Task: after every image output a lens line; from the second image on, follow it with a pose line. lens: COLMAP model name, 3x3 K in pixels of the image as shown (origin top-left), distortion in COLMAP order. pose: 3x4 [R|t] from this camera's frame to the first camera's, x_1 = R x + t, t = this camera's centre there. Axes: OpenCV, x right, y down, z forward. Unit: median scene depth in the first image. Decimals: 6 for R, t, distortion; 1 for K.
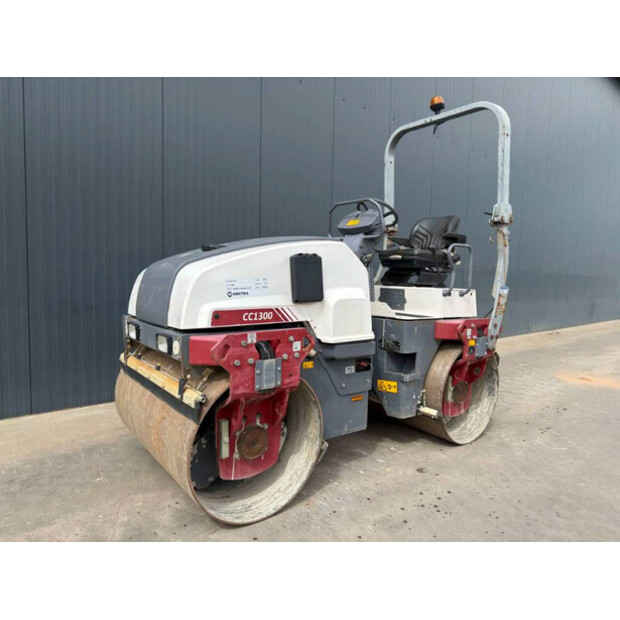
lens RADIAL K [[435.1, 0, 312.2], [0, 435.1, 304.5], [0, 0, 1]] dist [0.049419, -0.059824]
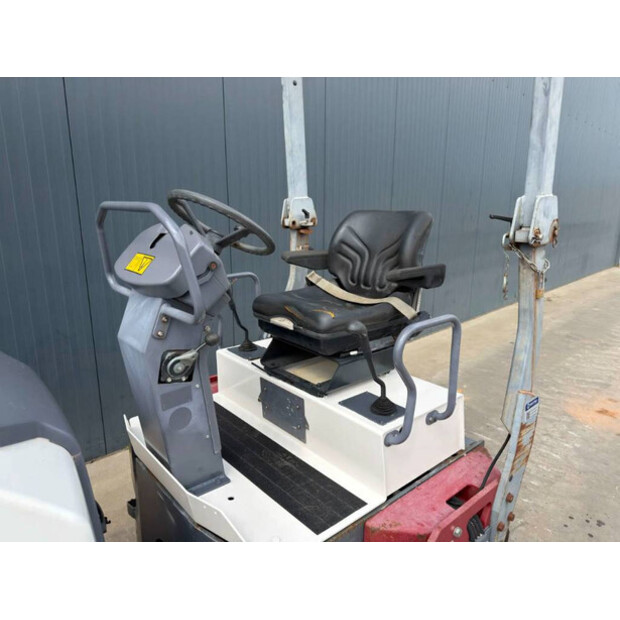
lens RADIAL K [[435.1, 0, 310.9], [0, 435.1, 310.0], [0, 0, 1]] dist [0.049419, -0.059824]
pose [[0.998162, -0.037121, 0.047901, 0.192776], [0.028515, 0.985160, 0.169256, -0.186643], [-0.053474, -0.167579, 0.984407, 0.562276]]
